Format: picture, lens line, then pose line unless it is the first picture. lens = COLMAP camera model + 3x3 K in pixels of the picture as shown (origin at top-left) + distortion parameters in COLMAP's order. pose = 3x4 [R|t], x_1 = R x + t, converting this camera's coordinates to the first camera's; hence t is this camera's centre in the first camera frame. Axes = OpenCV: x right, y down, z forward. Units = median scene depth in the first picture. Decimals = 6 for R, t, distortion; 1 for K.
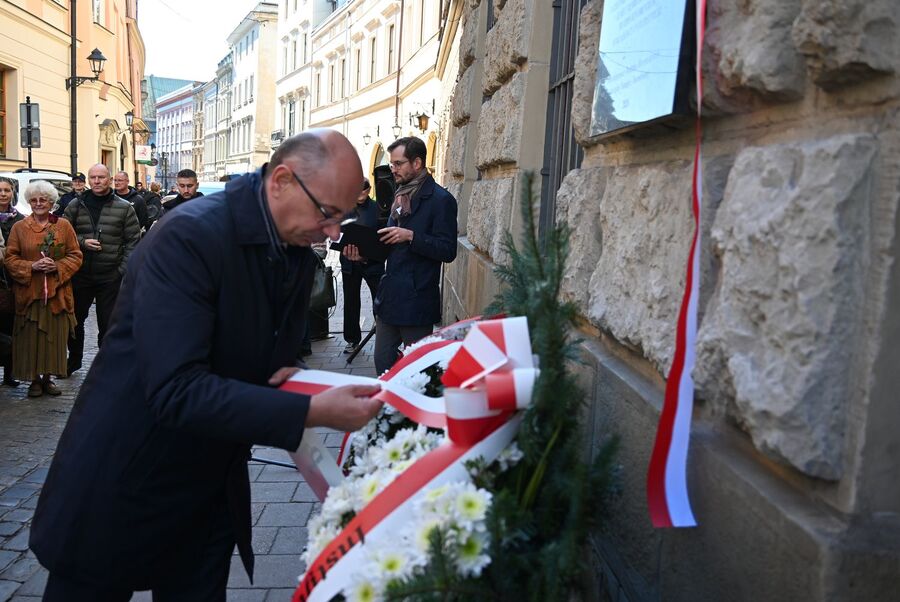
lens RADIAL K [[807.9, 0, 449.4], [0, 807.9, 287.7], [0, 0, 1]] dist [0.000152, -0.004362]
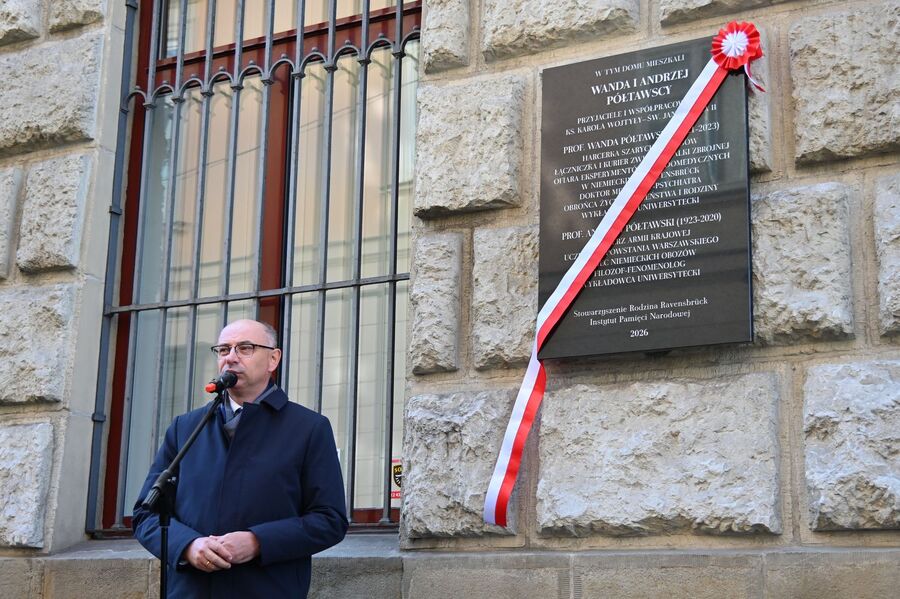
lens RADIAL K [[1277.1, 0, 526.3], [0, 1277.1, 300.6], [0, 0, 1]] dist [0.025874, 0.076411]
pose [[0.501249, 0.143812, 0.853269, -2.391916], [0.121606, 0.964599, -0.234012, 0.264610], [-0.856715, 0.221061, 0.466016, 0.272438]]
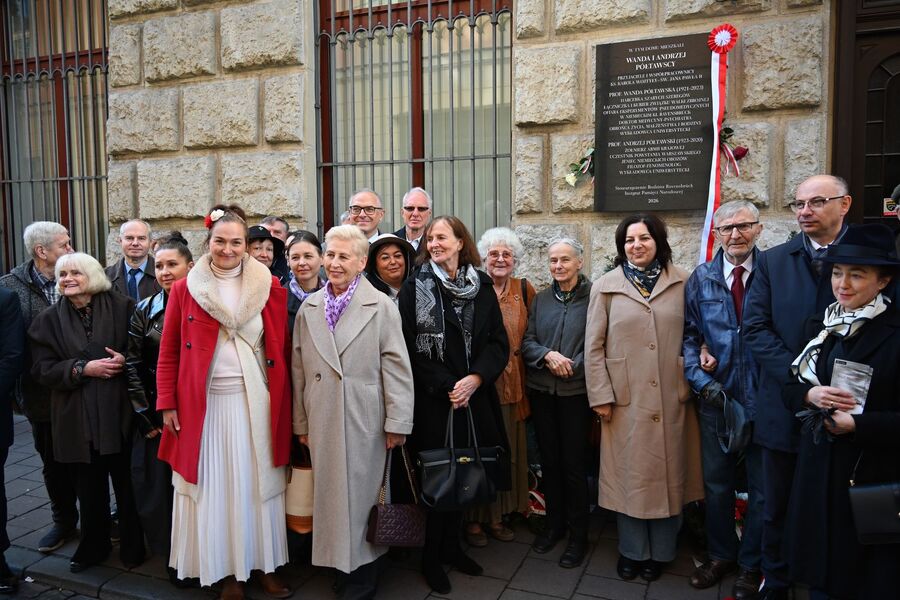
lens RADIAL K [[707.6, 0, 450.0], [0, 707.6, 300.0], [0, 0, 1]] dist [-0.001052, -0.005455]
pose [[0.426734, -0.120002, 0.896380, -3.002474], [0.131894, 0.988818, 0.069587, -0.233431], [-0.894708, 0.088532, 0.437790, 0.924110]]
